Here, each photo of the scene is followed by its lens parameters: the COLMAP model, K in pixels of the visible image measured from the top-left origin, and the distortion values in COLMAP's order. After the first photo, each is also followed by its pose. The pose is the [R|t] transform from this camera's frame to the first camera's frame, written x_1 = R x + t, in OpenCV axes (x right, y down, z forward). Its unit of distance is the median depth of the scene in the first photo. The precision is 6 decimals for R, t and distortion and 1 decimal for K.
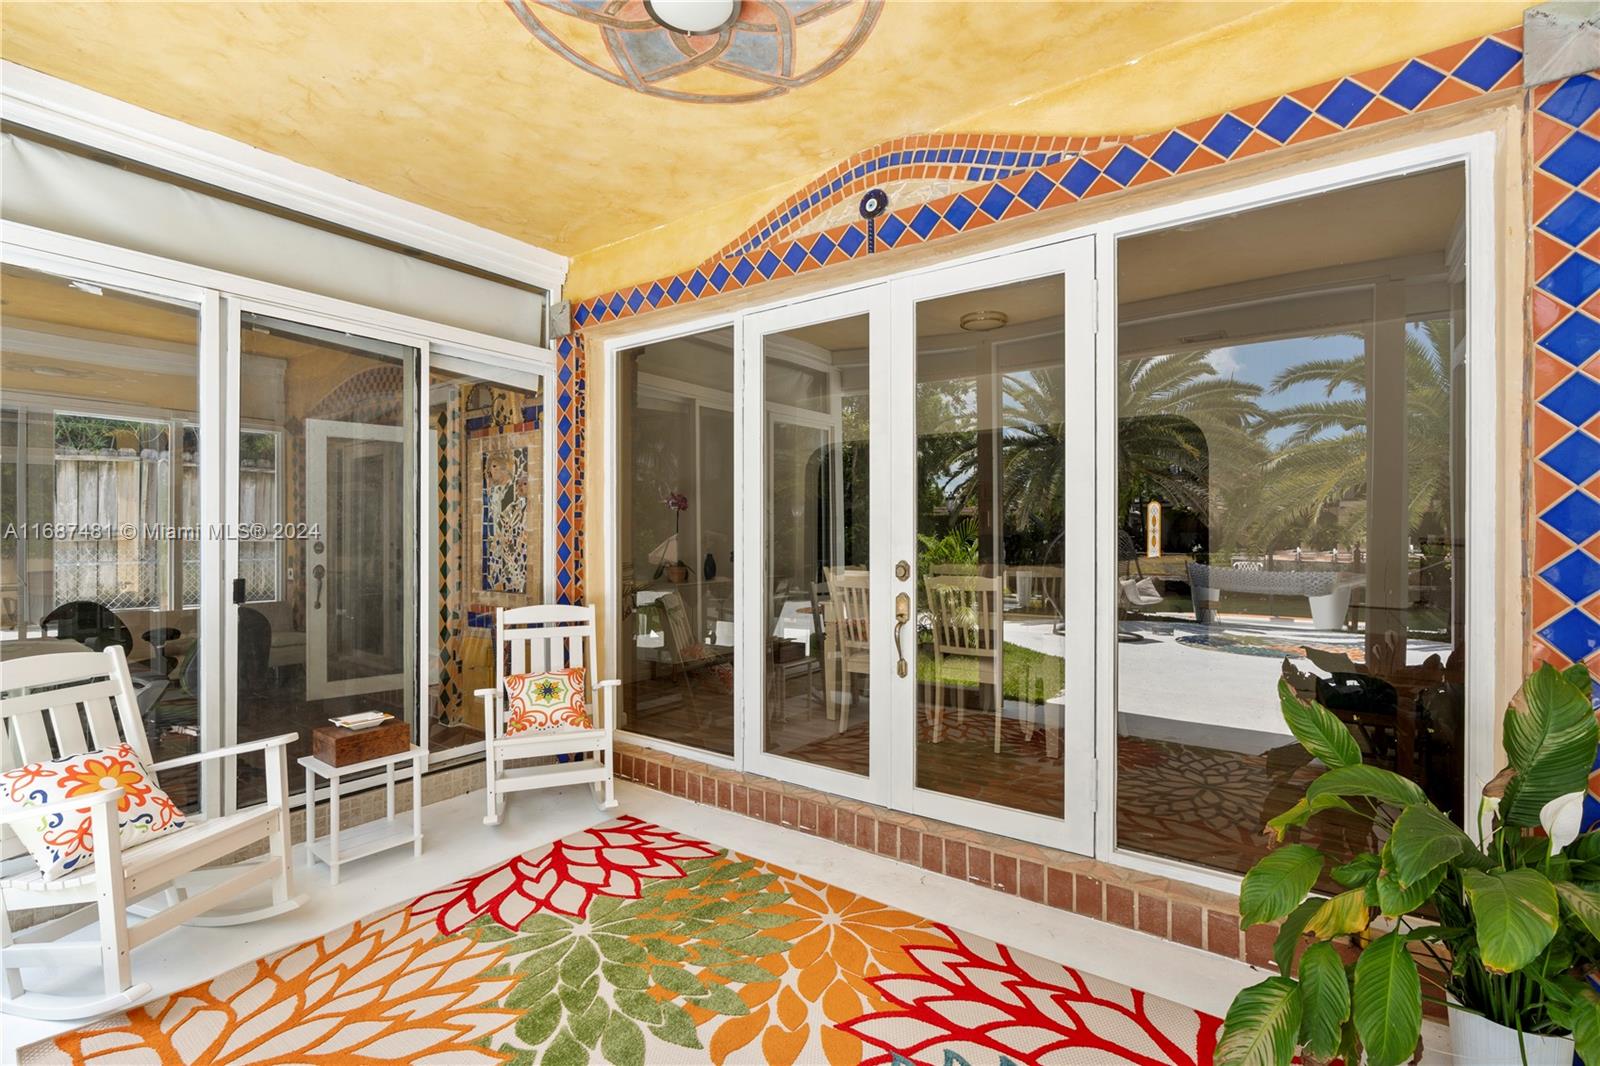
lens RADIAL K [[741.7, 0, 800.0], [0, 741.7, 533.0], [0, 0, 1]] dist [-0.009559, -0.000049]
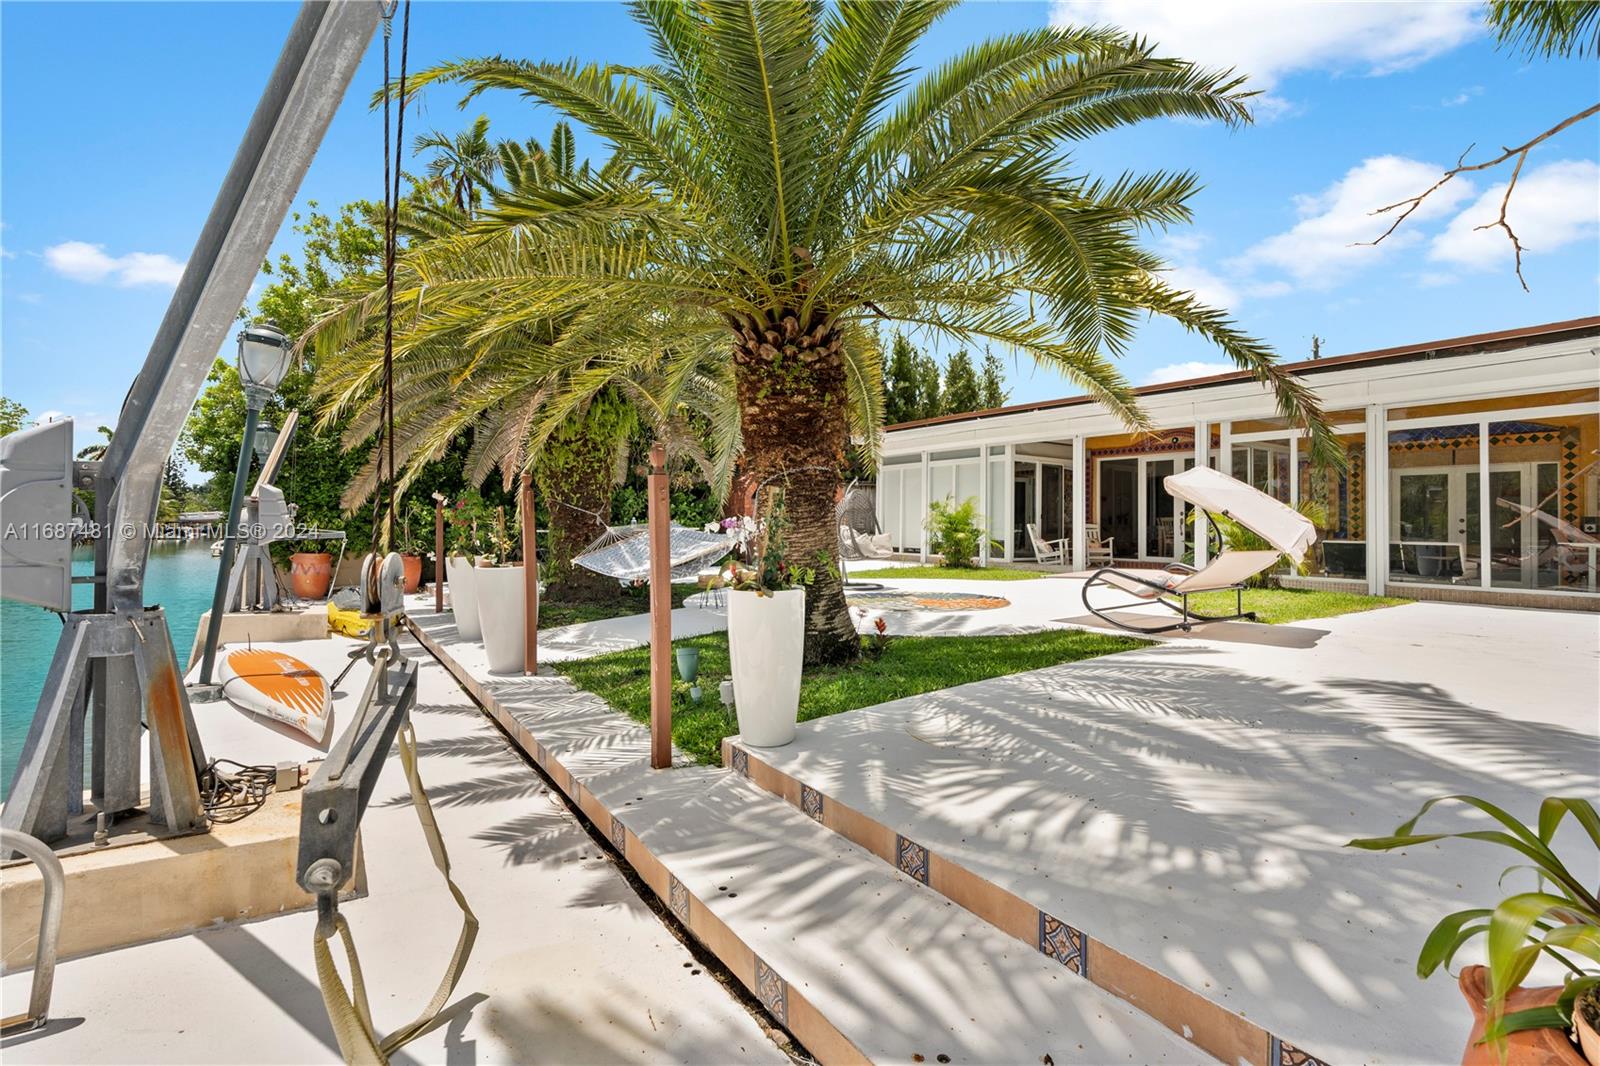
lens RADIAL K [[741.6, 0, 798.8], [0, 741.6, 507.5], [0, 0, 1]] dist [-0.001308, 0.000126]
pose [[0.937143, -0.000557, -0.348945, -0.521350], [-0.001624, 0.999981, -0.005958, 0.043555], [0.348942, 0.006150, 0.937124, -4.464885]]
